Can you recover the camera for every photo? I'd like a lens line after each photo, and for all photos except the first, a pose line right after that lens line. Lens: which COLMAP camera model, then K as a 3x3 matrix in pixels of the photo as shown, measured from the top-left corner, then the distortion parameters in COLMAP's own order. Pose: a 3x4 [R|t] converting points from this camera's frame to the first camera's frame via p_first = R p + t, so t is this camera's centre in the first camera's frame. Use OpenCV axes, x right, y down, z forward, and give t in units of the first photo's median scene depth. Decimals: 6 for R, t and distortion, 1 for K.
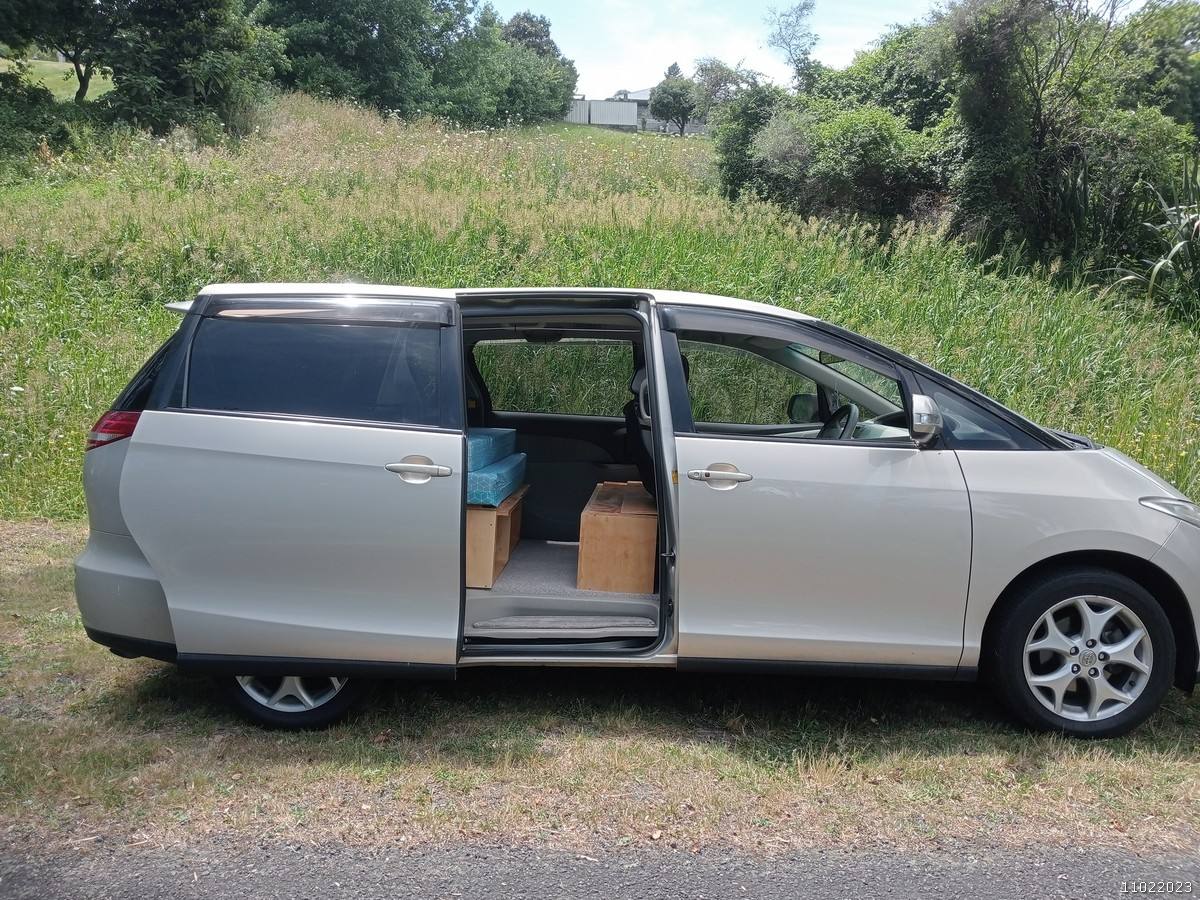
lens RADIAL K [[946.0, 0, 598.7], [0, 946.0, 439.9], [0, 0, 1]] dist [0.031320, -0.067298]
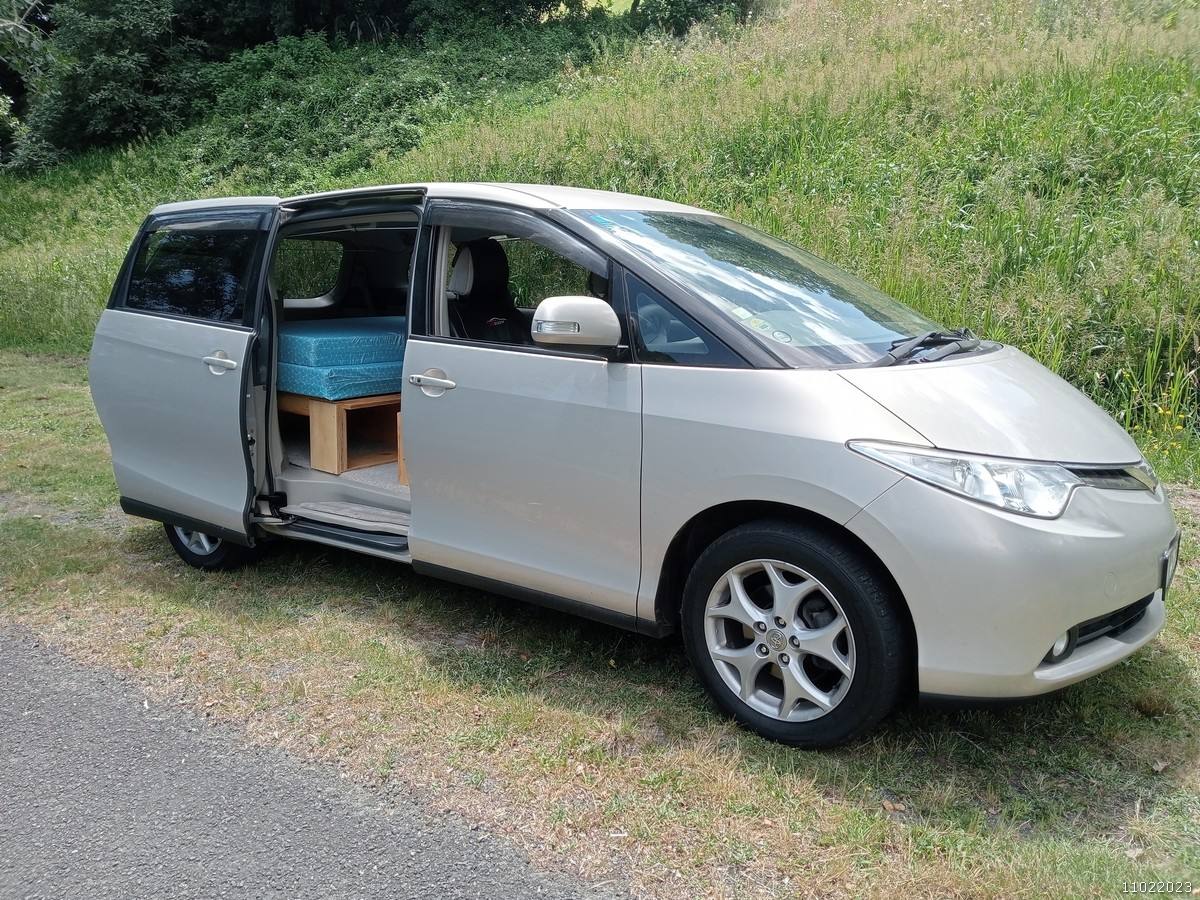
lens RADIAL K [[946.0, 0, 600.5], [0, 946.0, 456.9], [0, 0, 1]] dist [0.031320, -0.067298]
pose [[0.819193, 0.091380, -0.566192, 0.819489], [-0.008912, 0.989134, 0.146746, -0.028631], [0.573449, -0.115167, 0.811106, 0.310007]]
